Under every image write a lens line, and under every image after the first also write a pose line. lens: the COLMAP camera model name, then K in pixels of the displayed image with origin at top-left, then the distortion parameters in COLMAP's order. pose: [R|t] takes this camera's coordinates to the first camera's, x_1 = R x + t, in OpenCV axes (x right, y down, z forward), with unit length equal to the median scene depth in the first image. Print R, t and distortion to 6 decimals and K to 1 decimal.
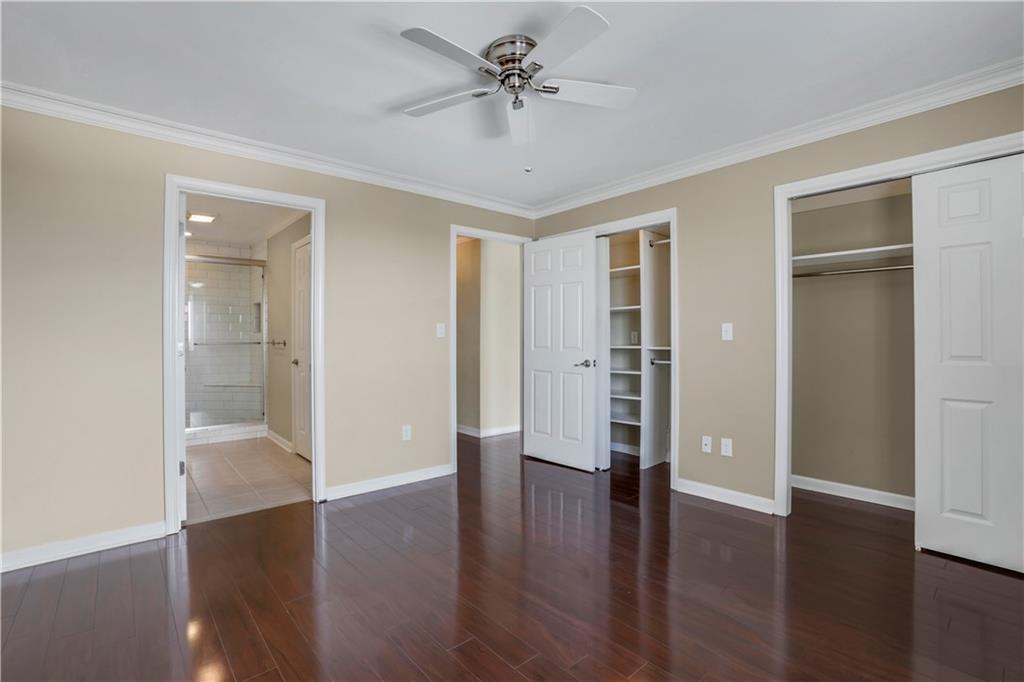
lens RADIAL K [[467.5, 0, 512.0], [0, 467.5, 341.0], [0, 0, 1]] dist [-0.073144, 0.027616]
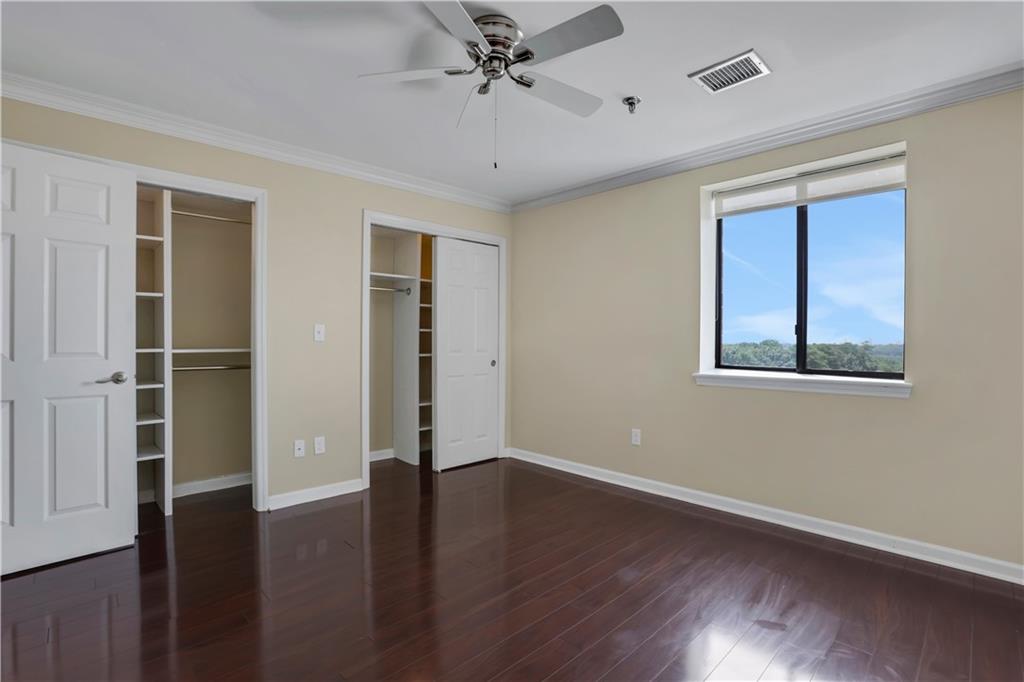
lens RADIAL K [[474.1, 0, 508.1], [0, 474.1, 340.8], [0, 0, 1]] dist [-0.090439, 0.032301]
pose [[-0.039219, -0.003802, 0.999223, -0.563930], [0.001148, 0.999992, 0.003850, -0.004601], [-0.999230, 0.001299, -0.039215, 0.596530]]
